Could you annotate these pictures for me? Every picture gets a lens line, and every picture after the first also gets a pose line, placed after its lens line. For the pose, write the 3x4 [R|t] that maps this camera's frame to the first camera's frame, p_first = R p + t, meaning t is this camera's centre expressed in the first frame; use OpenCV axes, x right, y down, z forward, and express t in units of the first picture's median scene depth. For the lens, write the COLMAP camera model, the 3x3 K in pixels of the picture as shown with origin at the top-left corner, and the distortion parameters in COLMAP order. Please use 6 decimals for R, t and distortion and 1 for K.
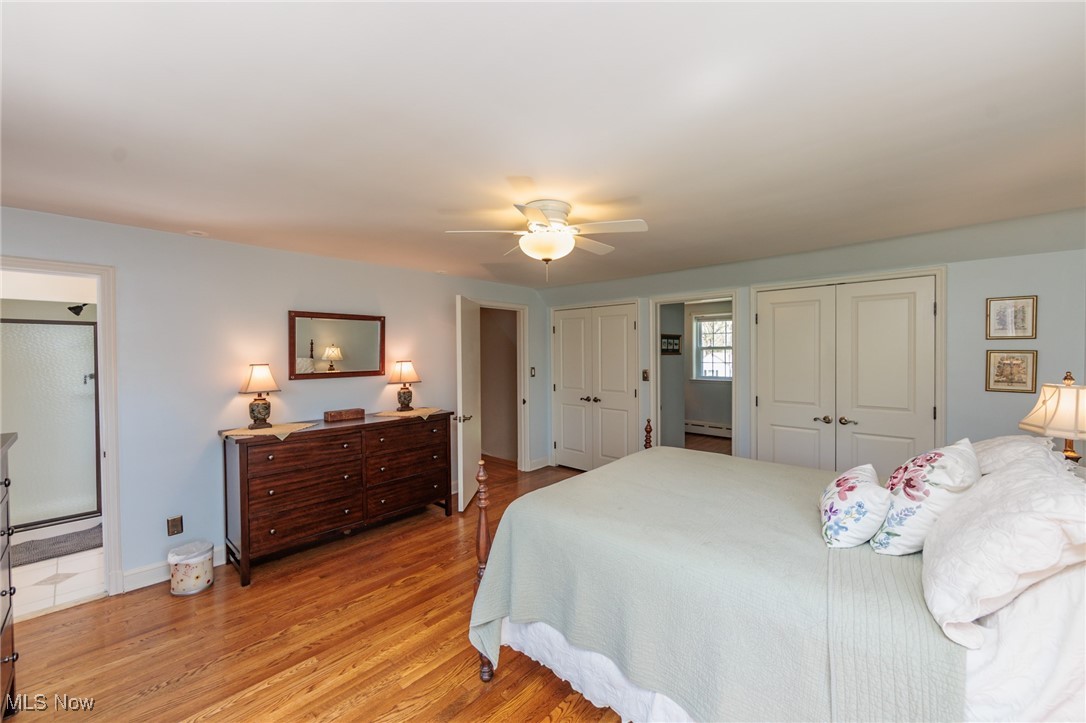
lens RADIAL K [[423.6, 0, 550.0], [0, 423.6, 357.6], [0, 0, 1]] dist [-0.000214, -0.000080]
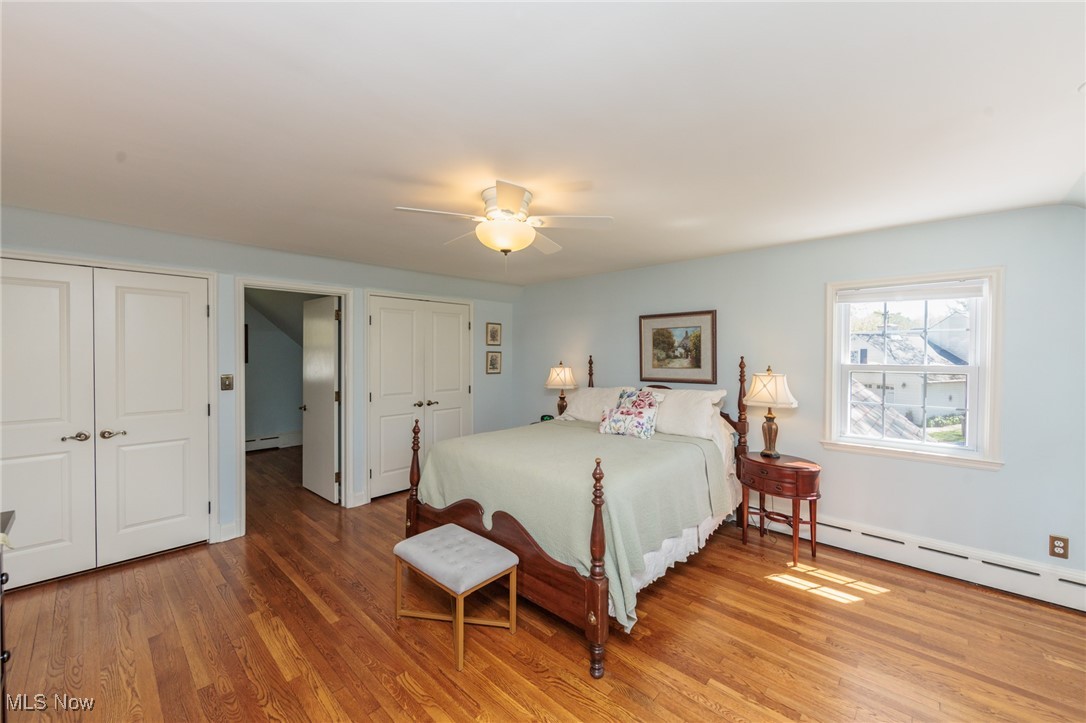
lens RADIAL K [[423.6, 0, 550.1], [0, 423.6, 360.2], [0, 0, 1]] dist [-0.000214, -0.000080]
pose [[0.002772, -0.013315, 0.999908, -0.689308], [0.007196, 0.999886, 0.013295, -0.001648], [-0.999970, 0.007159, 0.002867, 0.649225]]
